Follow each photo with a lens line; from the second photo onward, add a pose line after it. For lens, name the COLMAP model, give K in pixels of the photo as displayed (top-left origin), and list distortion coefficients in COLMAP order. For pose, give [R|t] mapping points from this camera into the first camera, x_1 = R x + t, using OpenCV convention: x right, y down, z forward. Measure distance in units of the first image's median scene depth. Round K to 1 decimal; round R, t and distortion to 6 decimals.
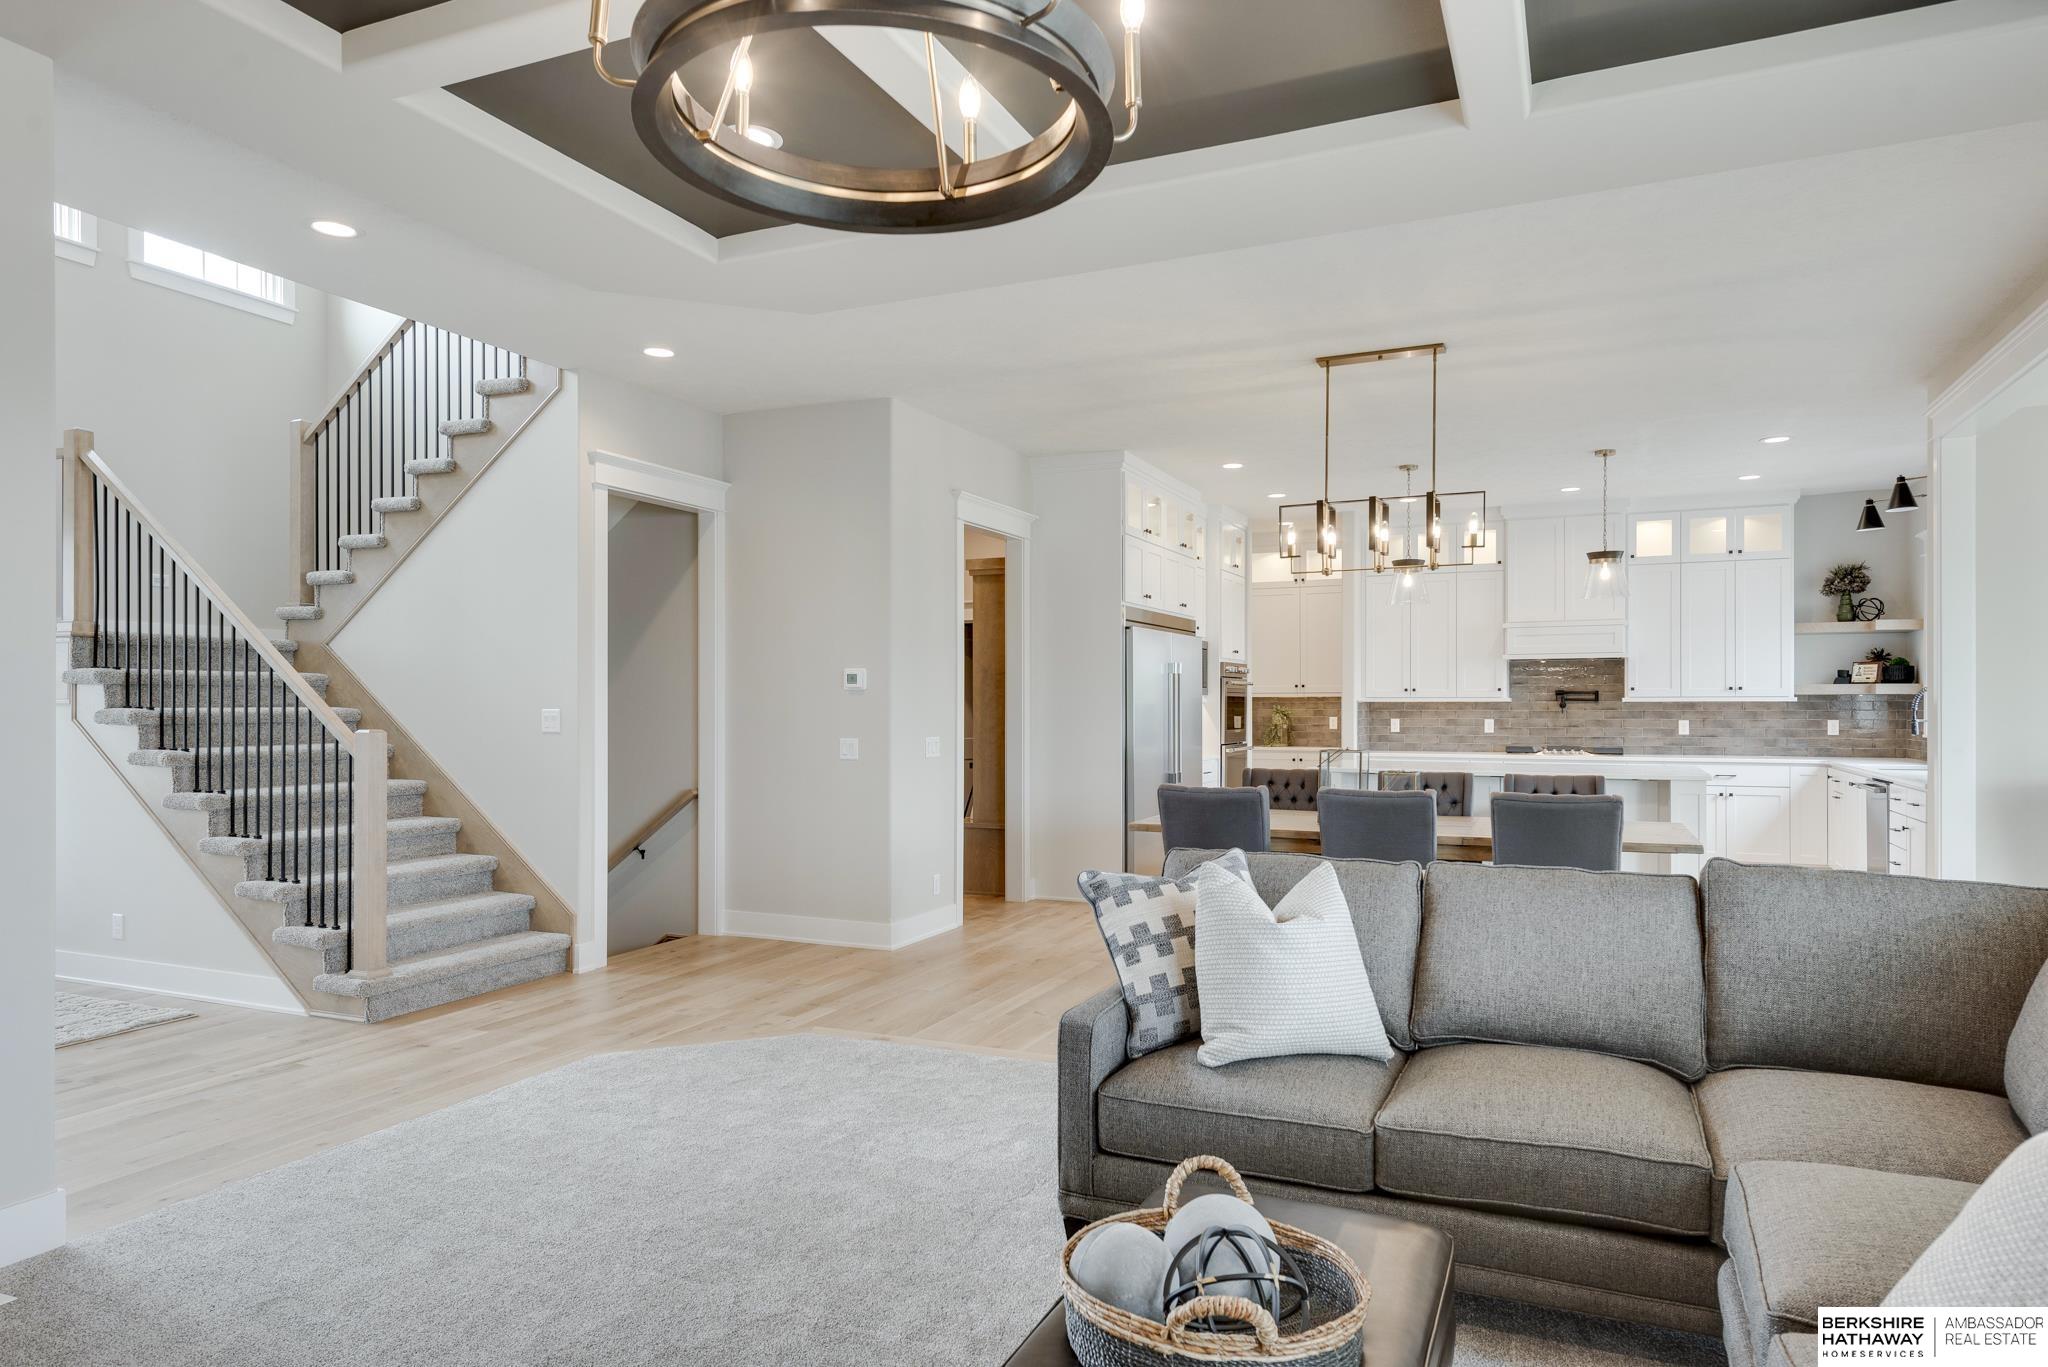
lens RADIAL K [[1239.7, 0, 1030.4], [0, 1239.7, 700.0], [0, 0, 1]] dist [0.020046, 0.001268]
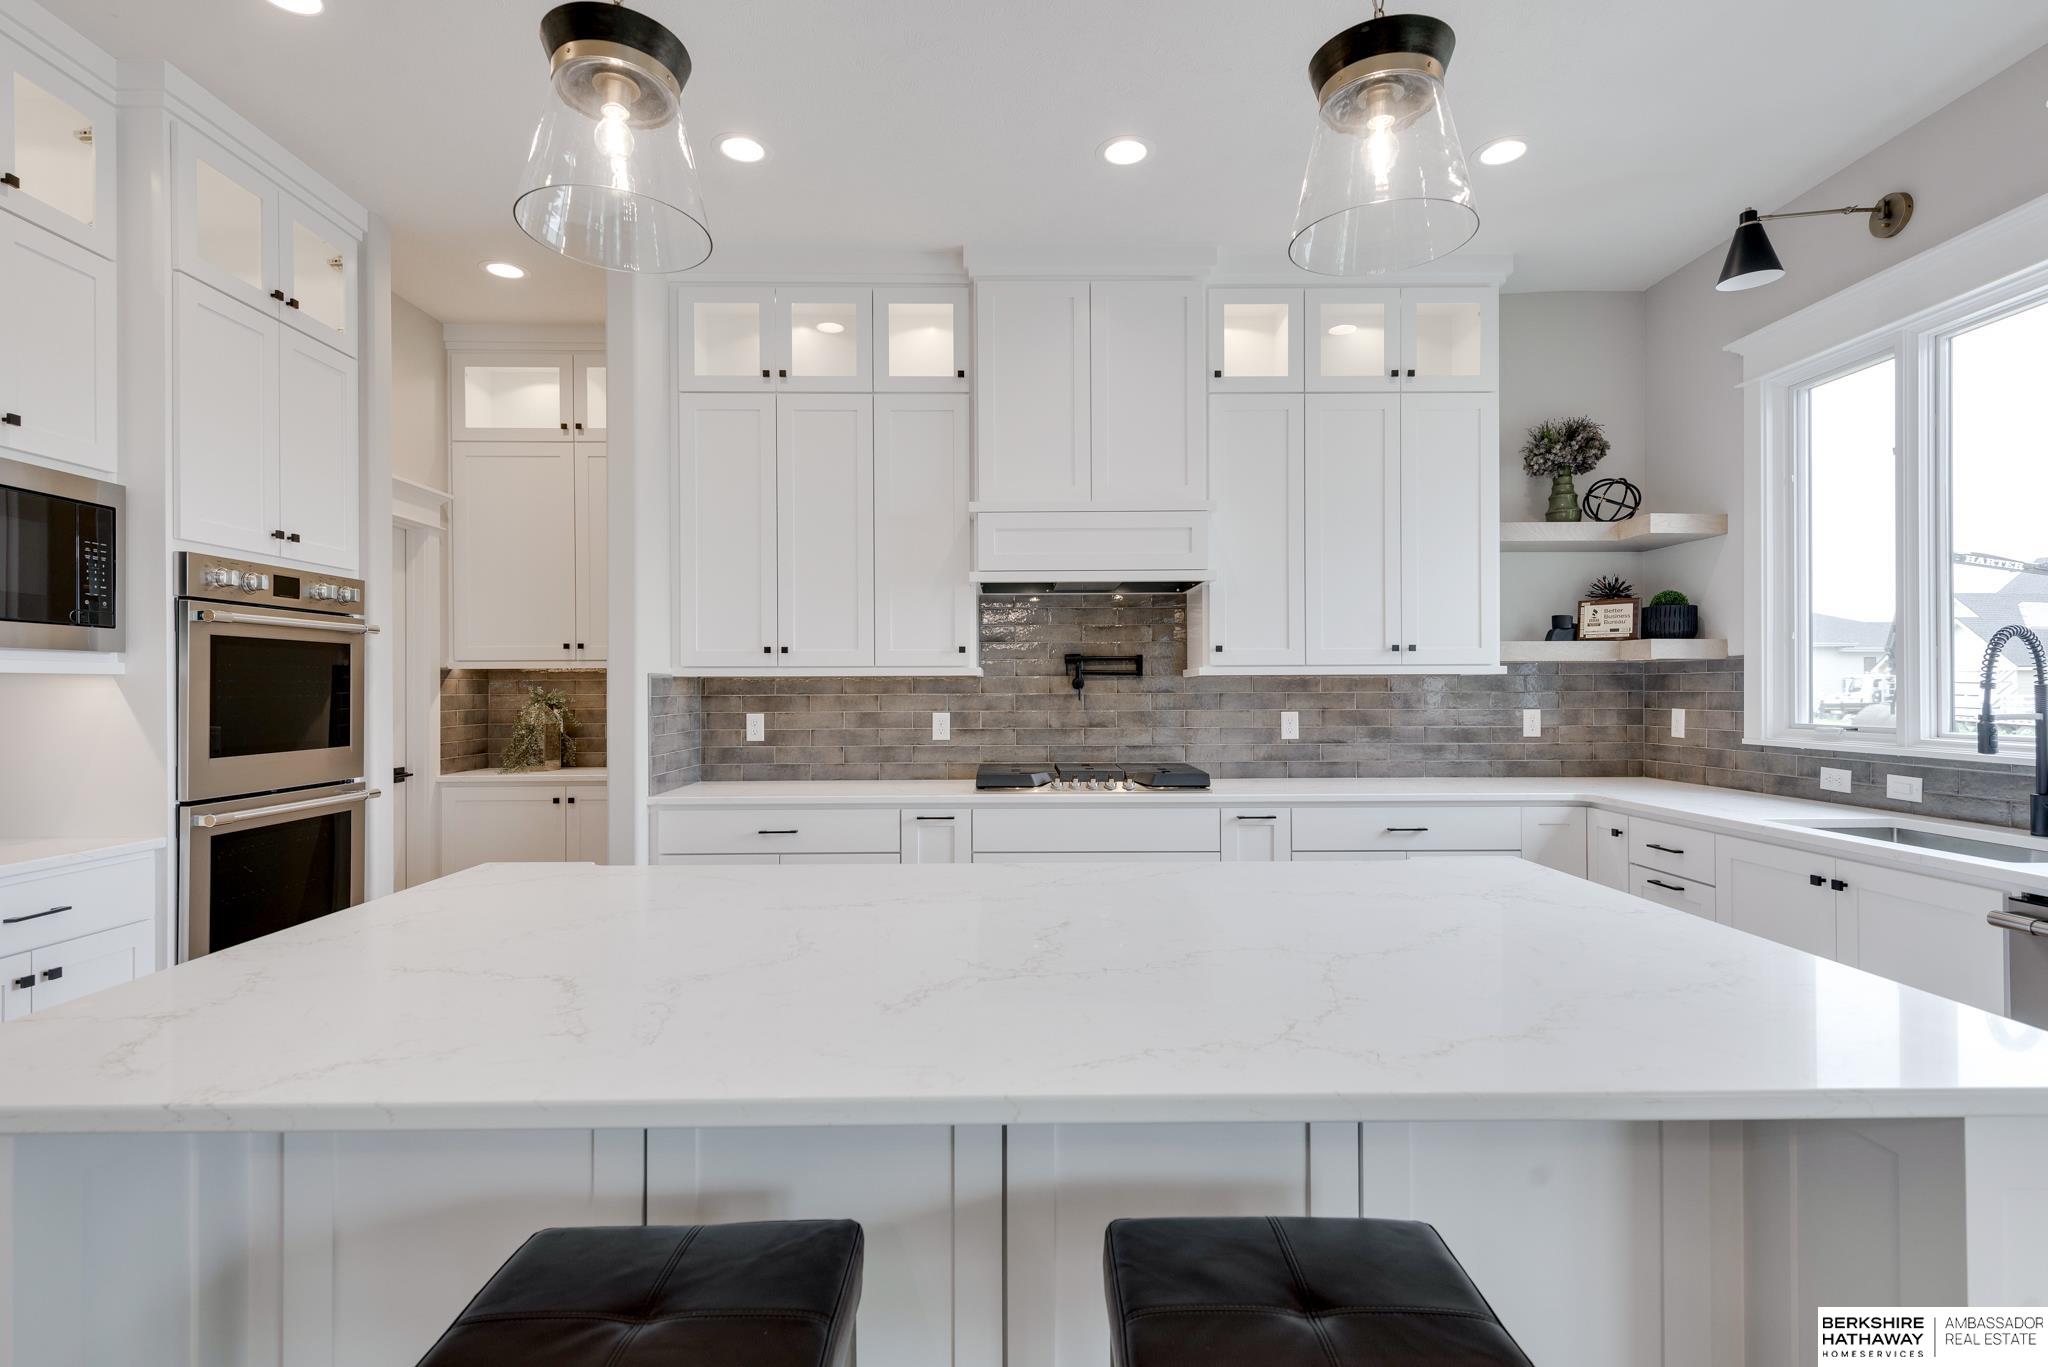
lens RADIAL K [[1062.2, 0, 1022.8], [0, 1062.2, 682.8], [0, 0, 1]] dist [0.000757, 0.000013]
pose [[0.907241, 0.000263, 0.420611, 0.235632], [0.001151, 0.999995, -0.003108, 0.005424], [-0.420609, 0.003304, 0.907236, 0.643357]]
